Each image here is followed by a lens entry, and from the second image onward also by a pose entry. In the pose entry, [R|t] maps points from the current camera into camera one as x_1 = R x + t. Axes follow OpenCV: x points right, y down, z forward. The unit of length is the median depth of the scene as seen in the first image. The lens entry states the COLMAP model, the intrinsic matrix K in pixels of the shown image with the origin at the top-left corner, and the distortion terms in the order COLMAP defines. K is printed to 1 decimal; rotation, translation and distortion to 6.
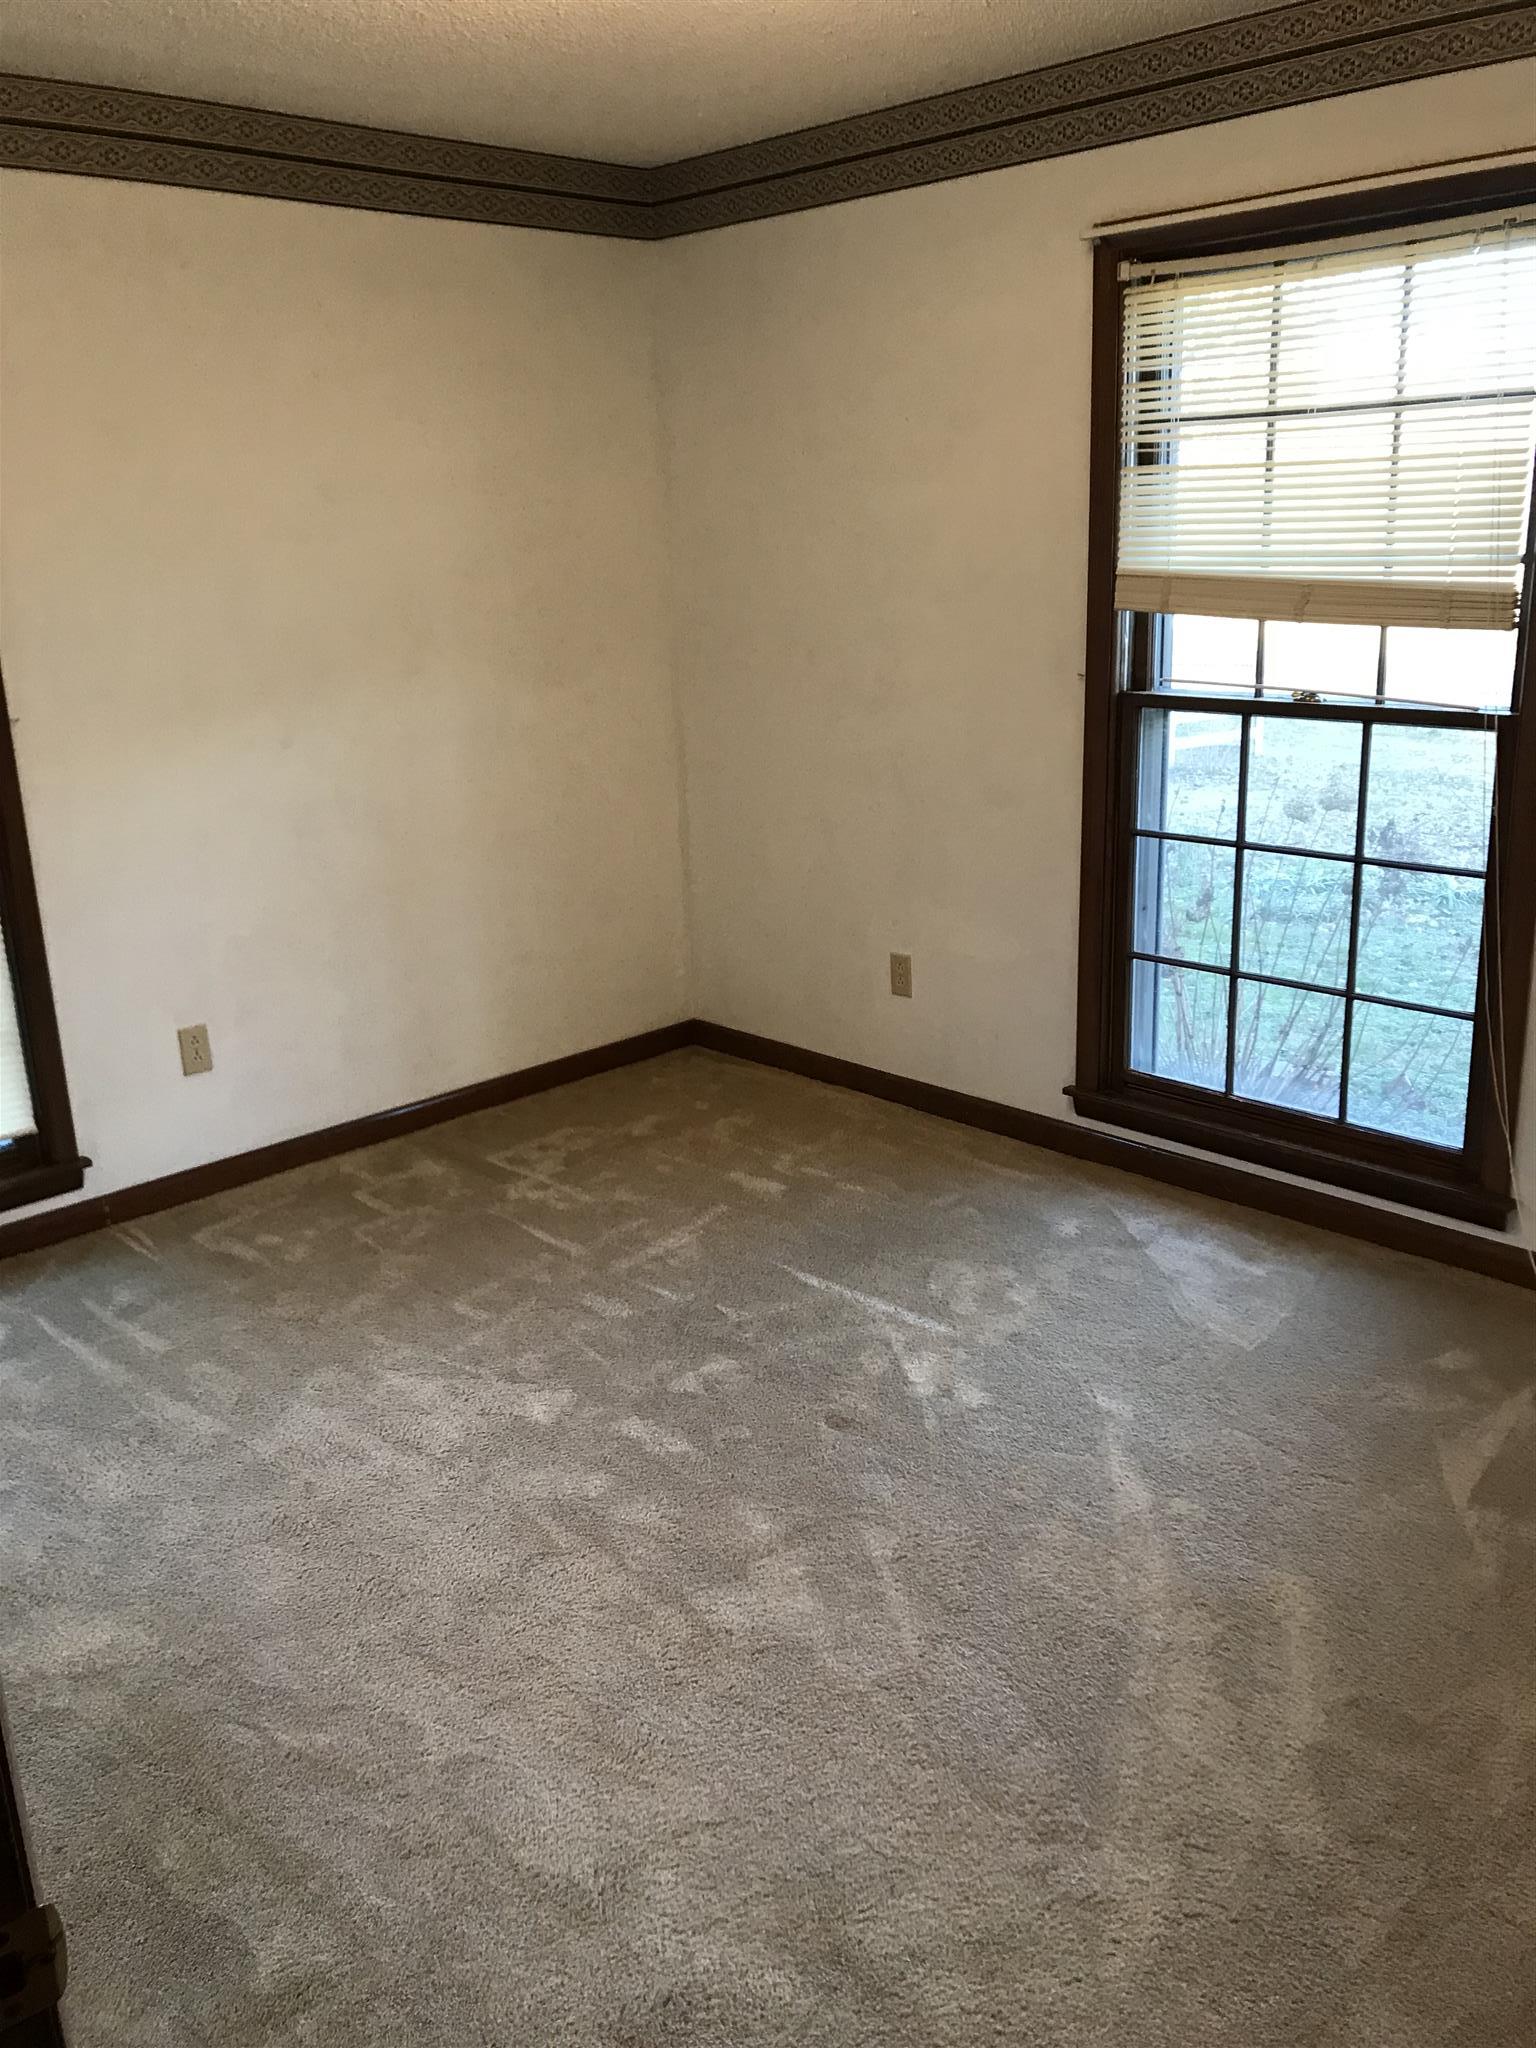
lens RADIAL K [[1728.8, 0, 768.0], [0, 1728.8, 1024.0], [0, 0, 1]] dist [0.098908, -0.182684]
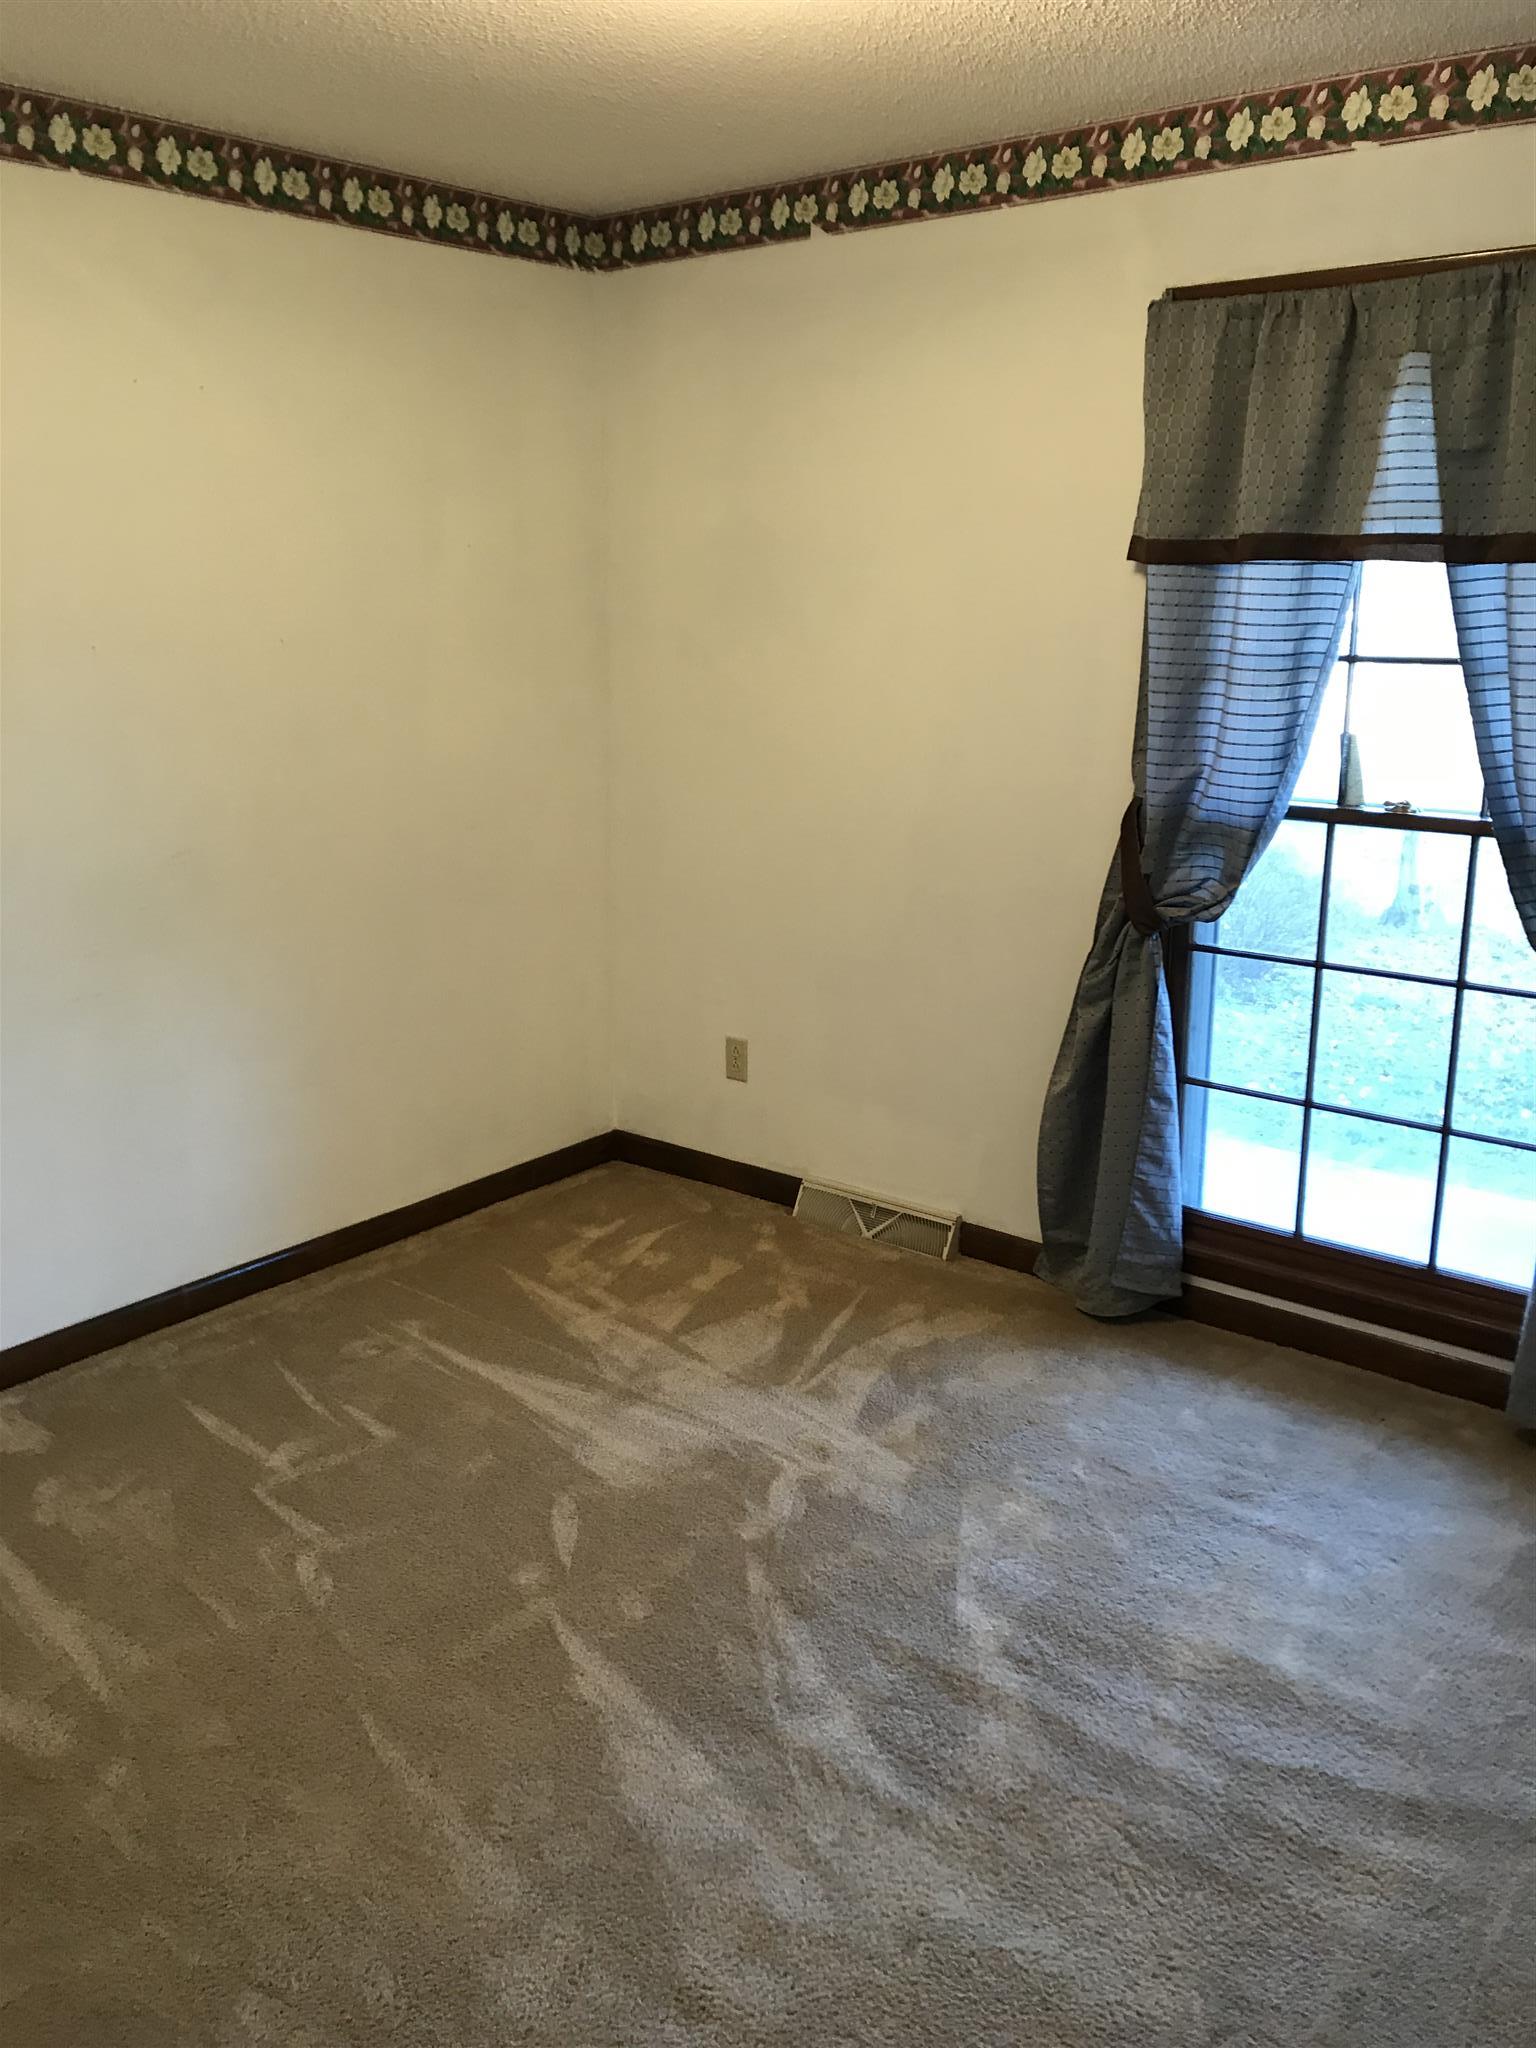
lens RADIAL K [[1728.8, 0, 768.0], [0, 1728.8, 1024.0], [0, 0, 1]] dist [0.098908, -0.182684]
pose [[0.992214, 0.000895, 0.124540, -0.081855], [0.004377, 0.999106, -0.042052, -0.021570], [-0.124466, 0.042270, 0.991323, 0.082040]]
